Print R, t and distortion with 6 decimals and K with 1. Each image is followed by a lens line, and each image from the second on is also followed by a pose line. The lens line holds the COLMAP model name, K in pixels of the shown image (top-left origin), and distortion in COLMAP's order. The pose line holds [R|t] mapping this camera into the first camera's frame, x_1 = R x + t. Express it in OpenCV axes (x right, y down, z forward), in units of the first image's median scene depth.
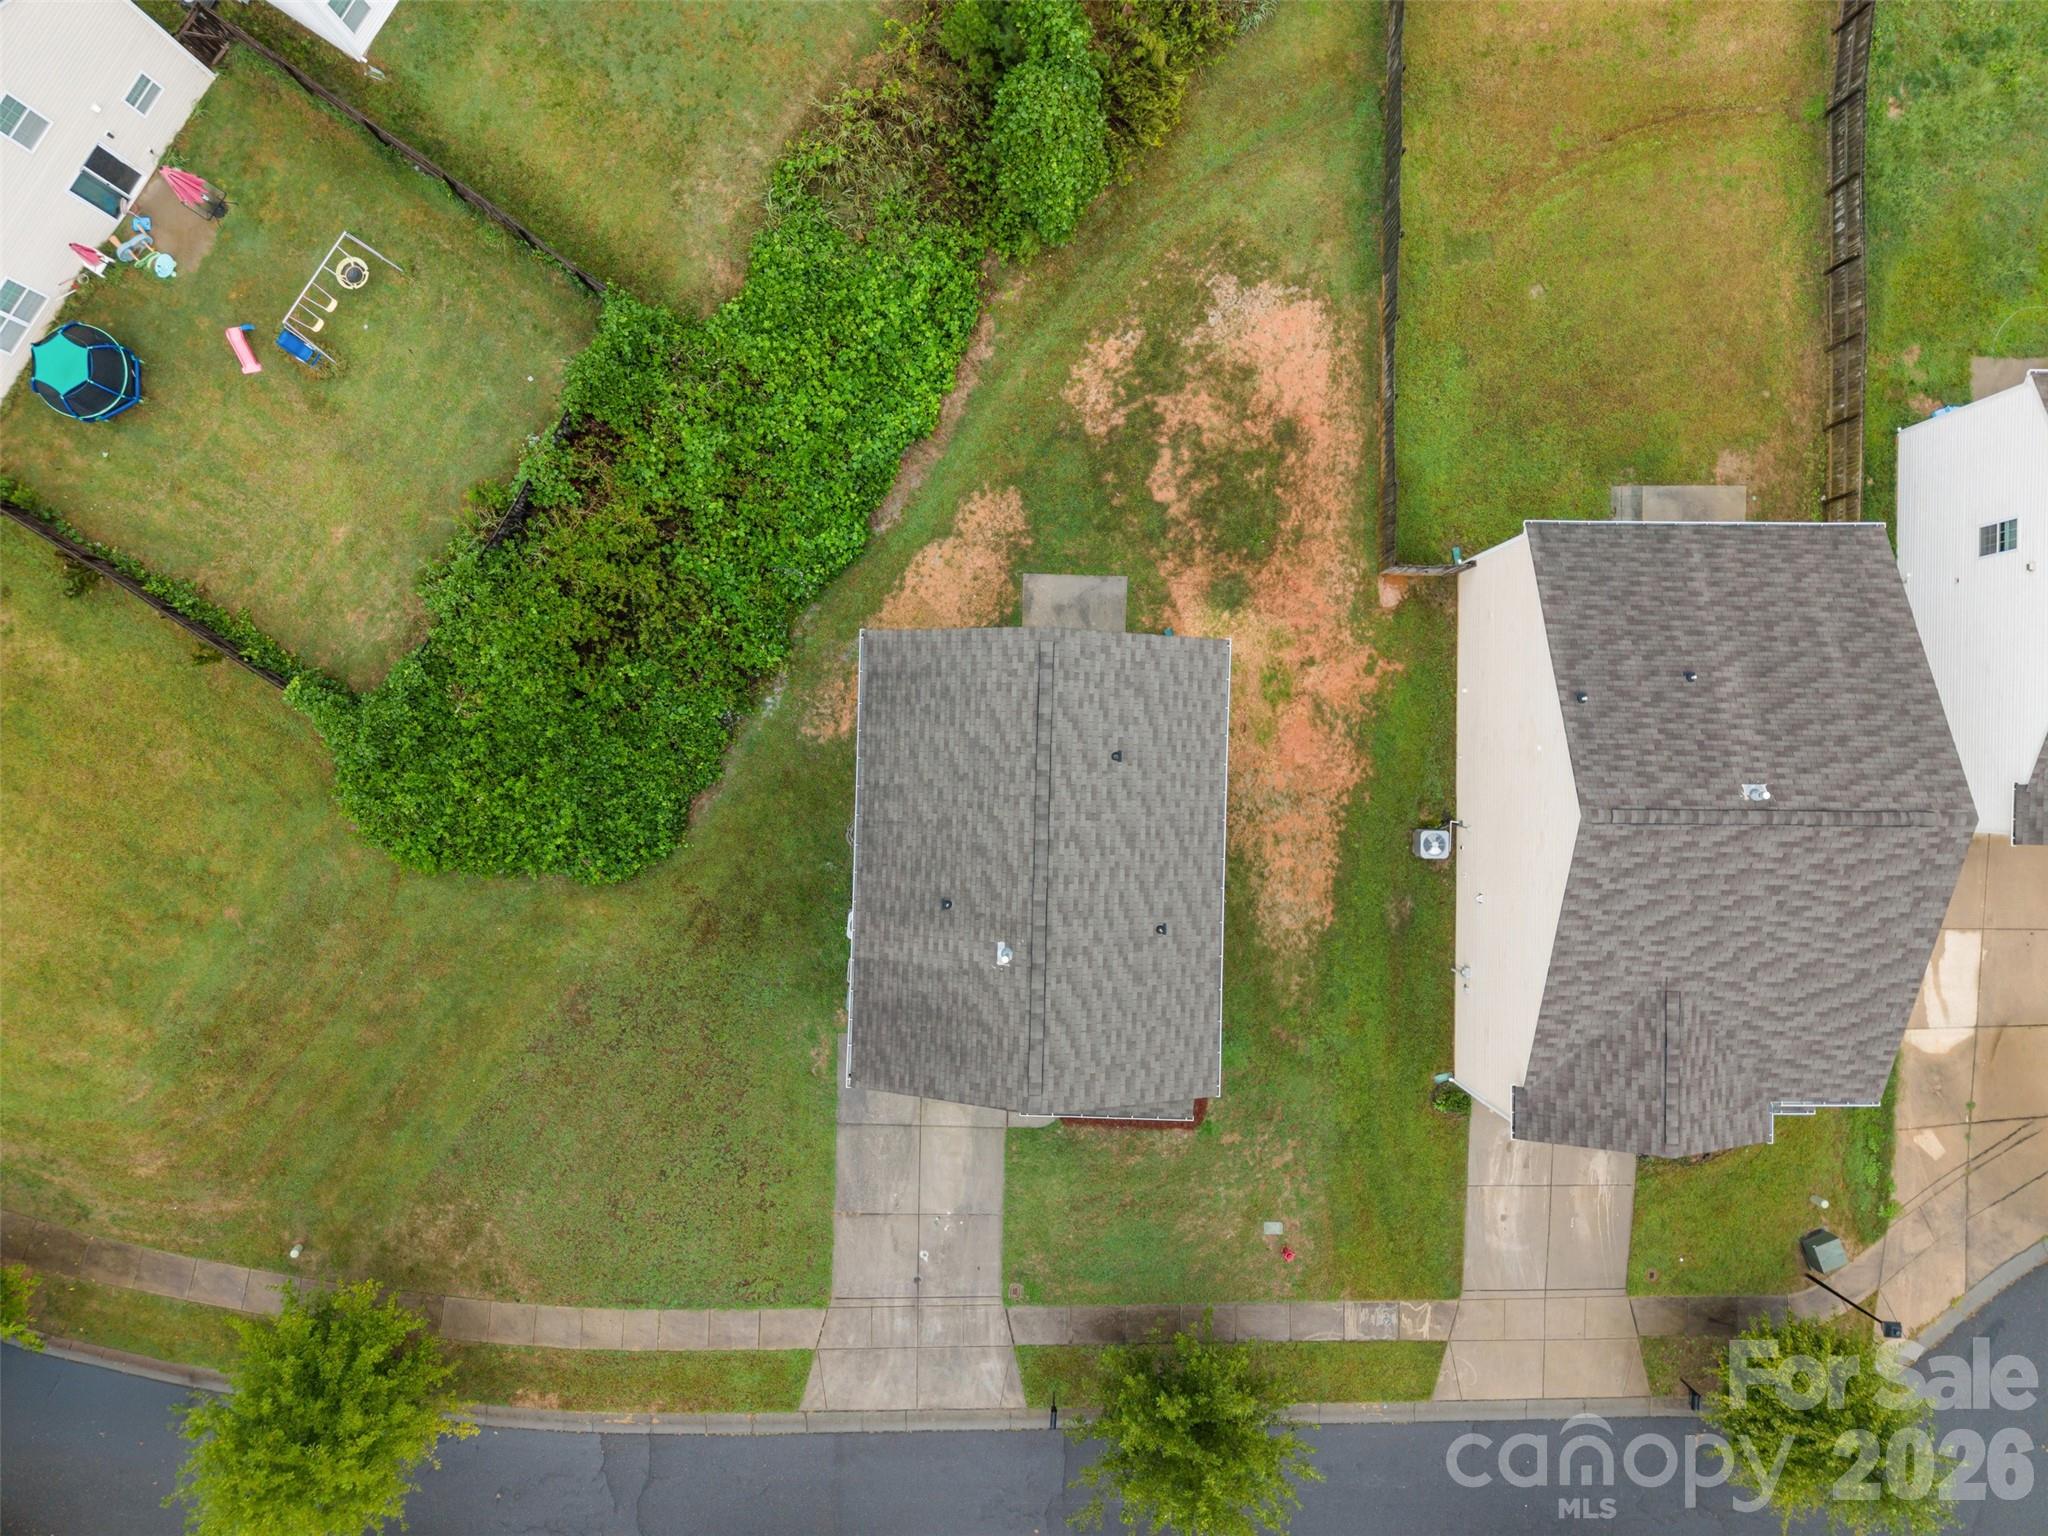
lens RADIAL K [[1364.8, 0, 1024.0], [0, 1364.8, 768.0], [0, 0, 1]] dist [0.047705, -0.057049]
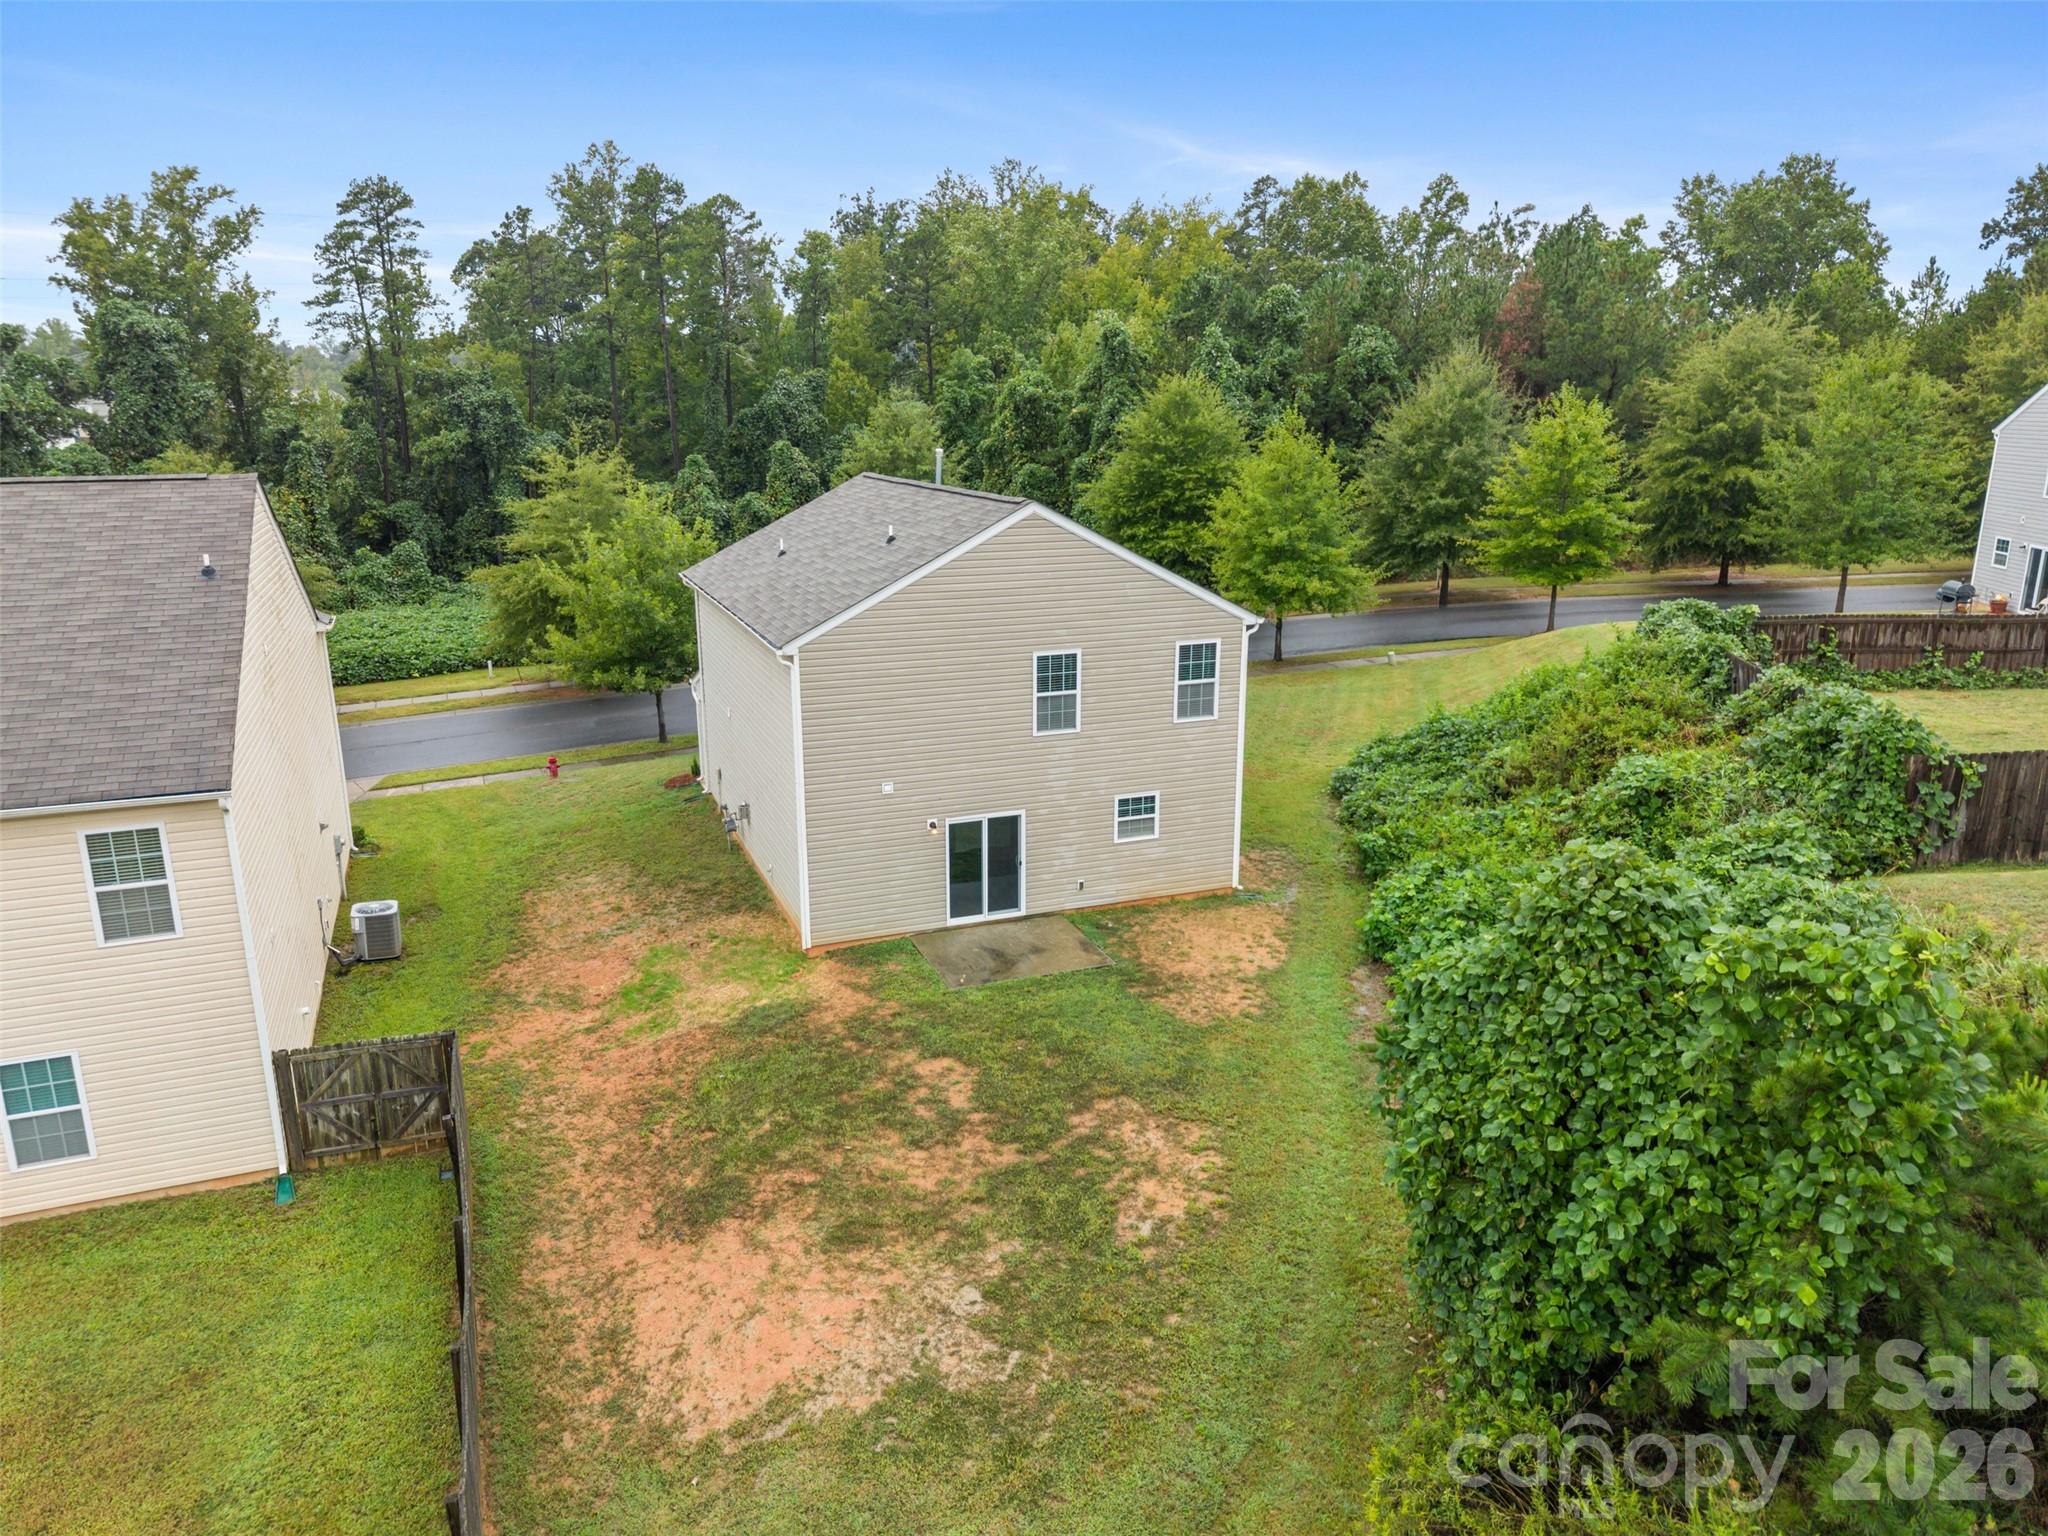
lens RADIAL K [[1364.8, 0, 1024.0], [0, 1364.8, 768.0], [0, 0, 1]] dist [0.047705, -0.057049]
pose [[-0.920875, 0.095969, -0.377862, 0.254437], [-0.389857, -0.228978, 0.891953, -0.641162], [-0.000922, 0.968689, 0.248274, 0.766076]]
